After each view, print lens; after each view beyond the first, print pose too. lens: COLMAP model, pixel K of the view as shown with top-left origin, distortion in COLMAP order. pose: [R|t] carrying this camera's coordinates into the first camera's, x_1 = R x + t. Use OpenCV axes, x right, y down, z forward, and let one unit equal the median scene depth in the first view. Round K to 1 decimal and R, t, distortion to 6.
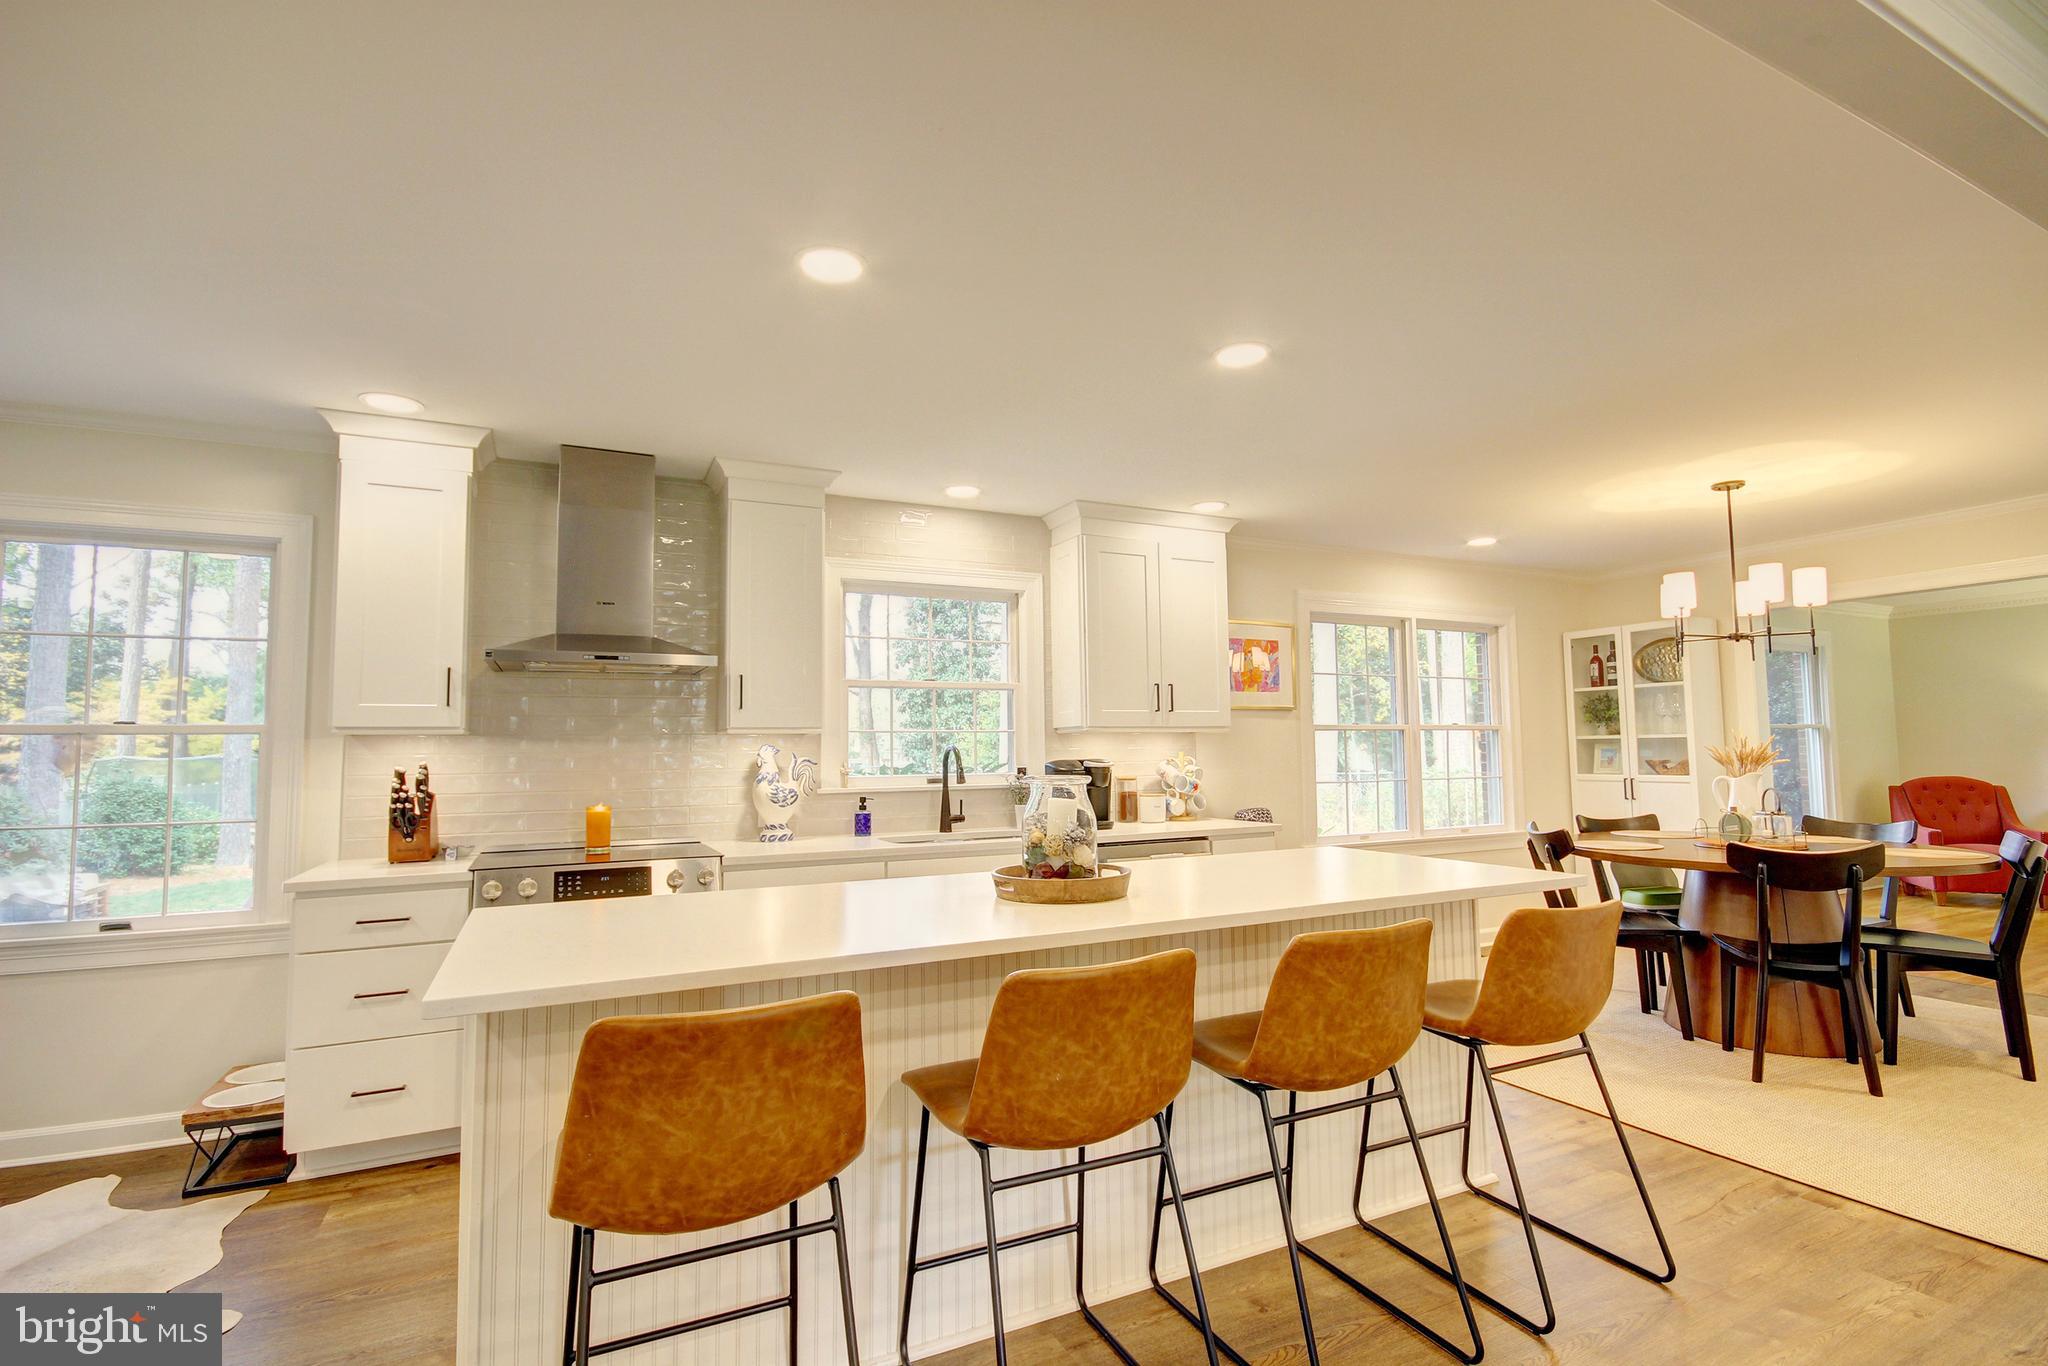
lens RADIAL K [[948.2, 0, 1030.7], [0, 948.2, 687.5], [0, 0, 1]] dist [-0.003708, -0.002907]
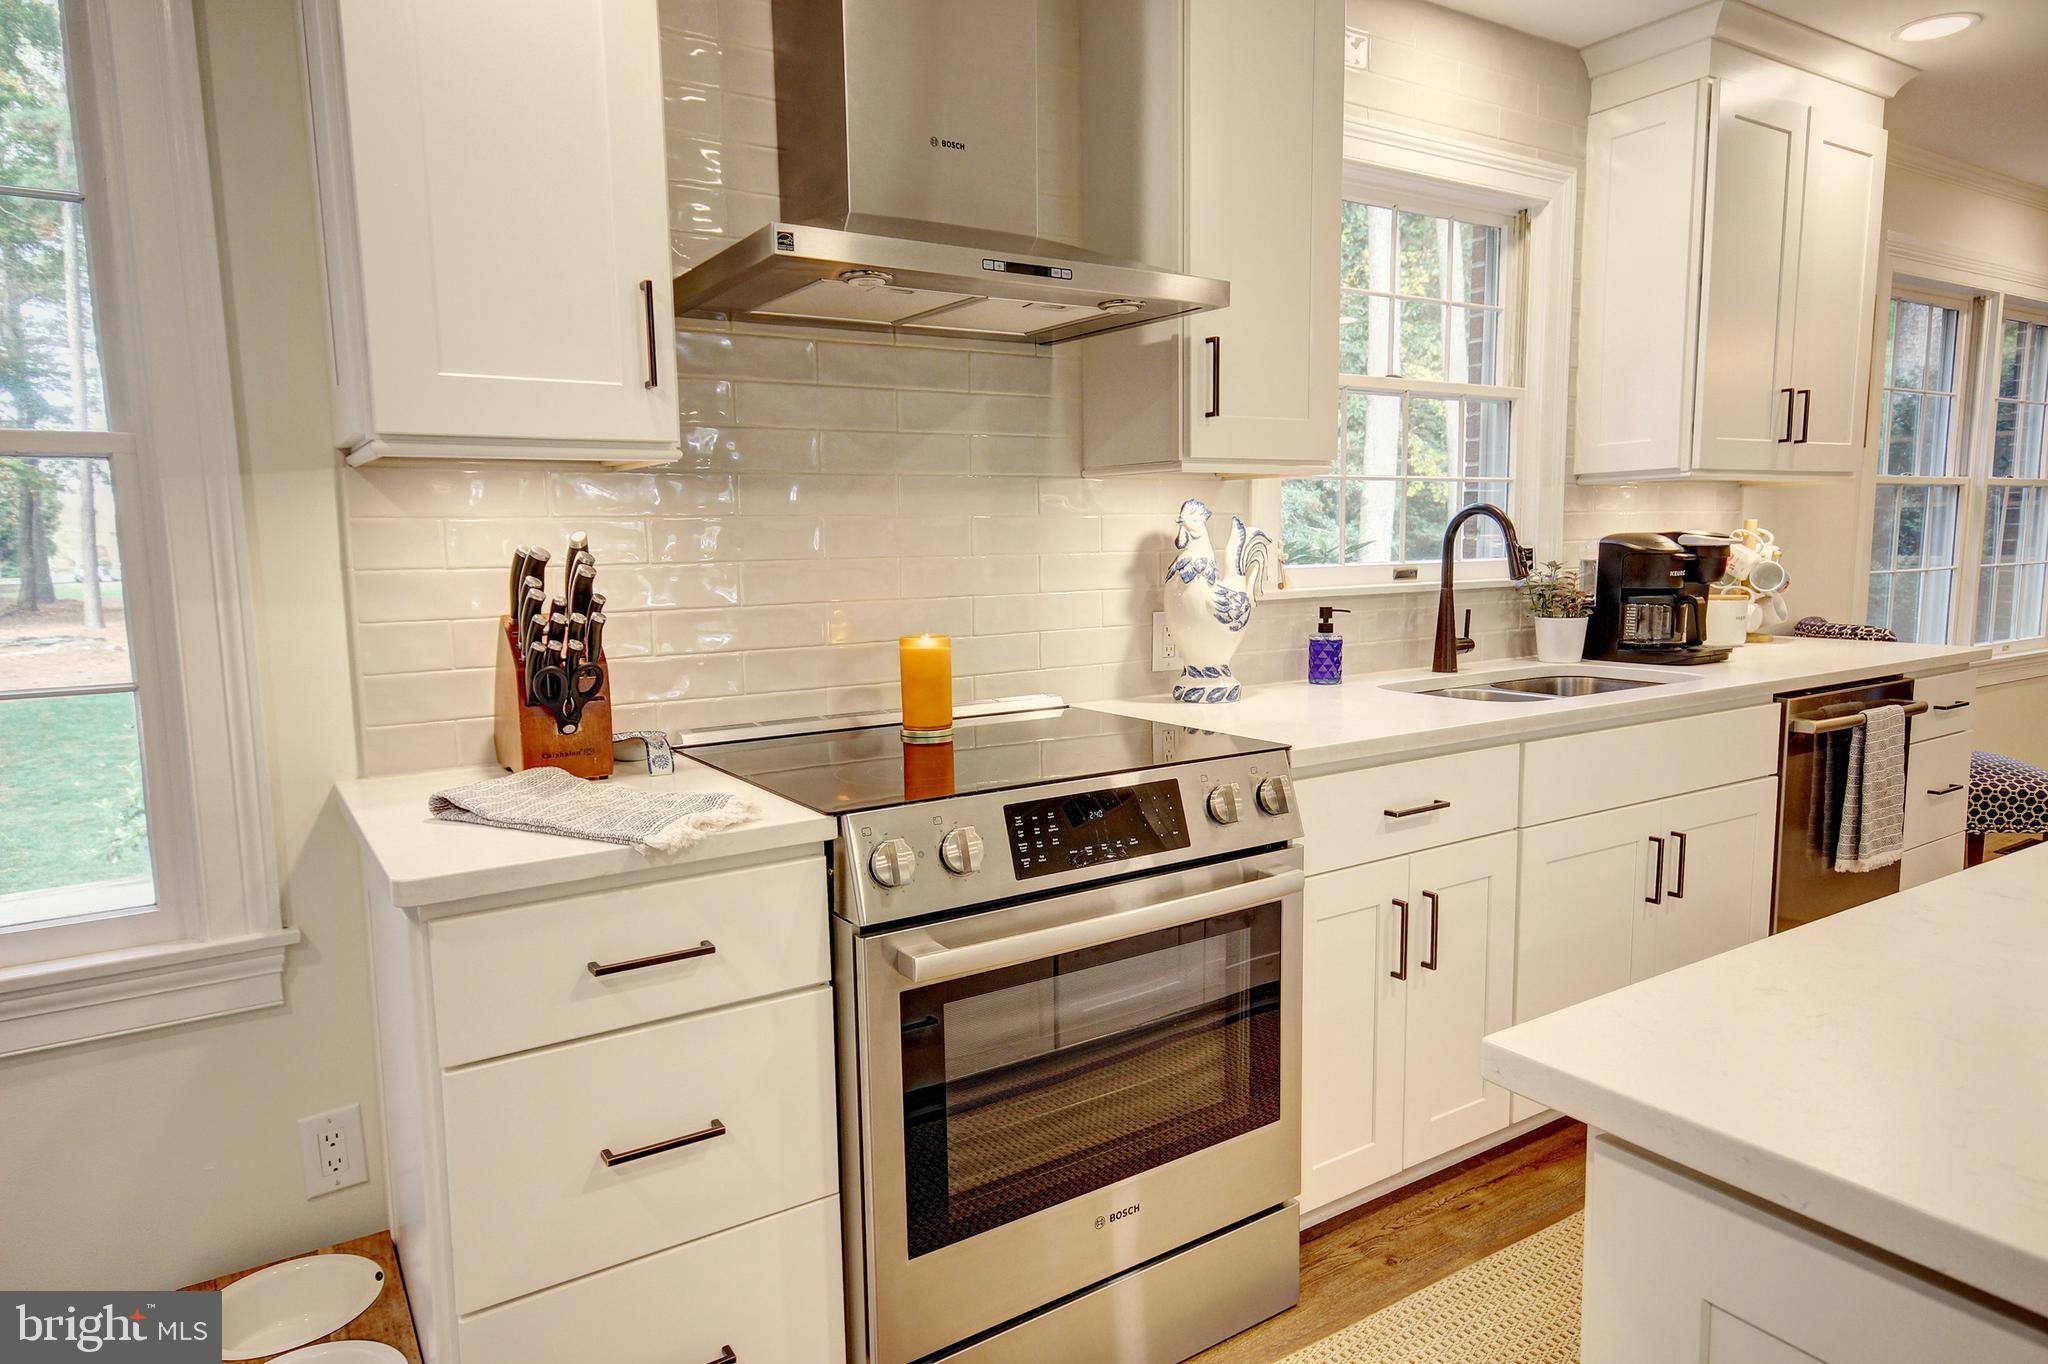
lens RADIAL K [[1246.3, 0, 1019.1], [0, 1246.3, 688.5], [0, 0, 1]] dist [0.007095, 0.000625]
pose [[0.992113, -0.015348, 0.124404, -0.450287], [-0.008955, 0.981261, 0.192473, 0.034358], [-0.125026, -0.192069, 0.973385, 0.392456]]
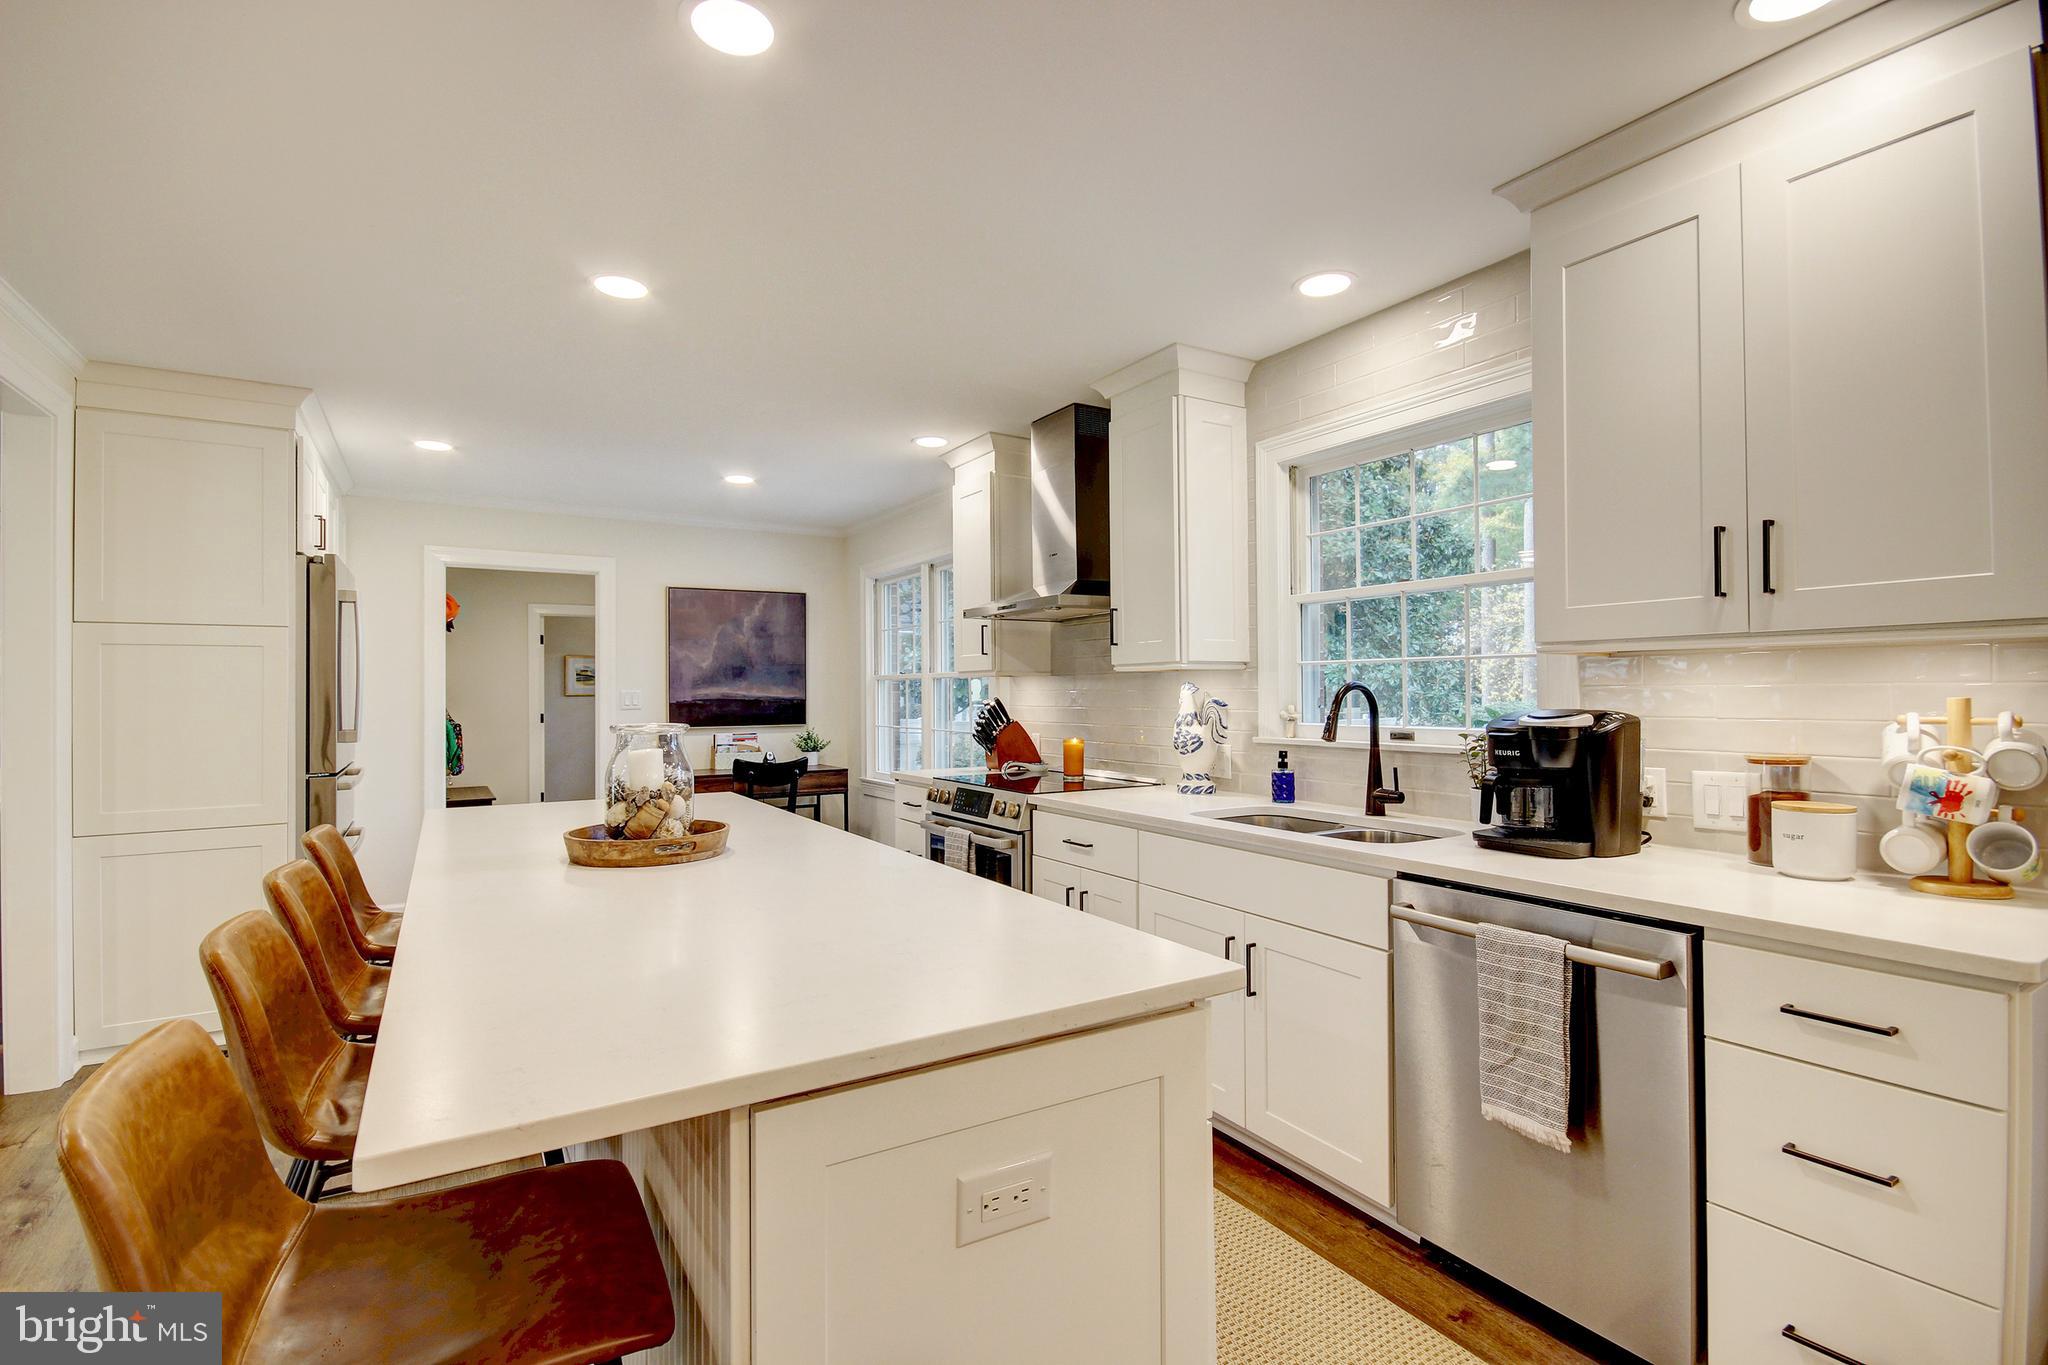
lens RADIAL K [[948.2, 0, 1026.9], [0, 948.2, 691.4], [0, 0, 1]] dist [-0.003708, -0.002907]
pose [[0.106682, 0.007751, -0.994263, 0.590358], [0.072681, 0.997234, 0.015573, 0.044141], [0.991633, -0.073925, 0.105824, 0.769035]]
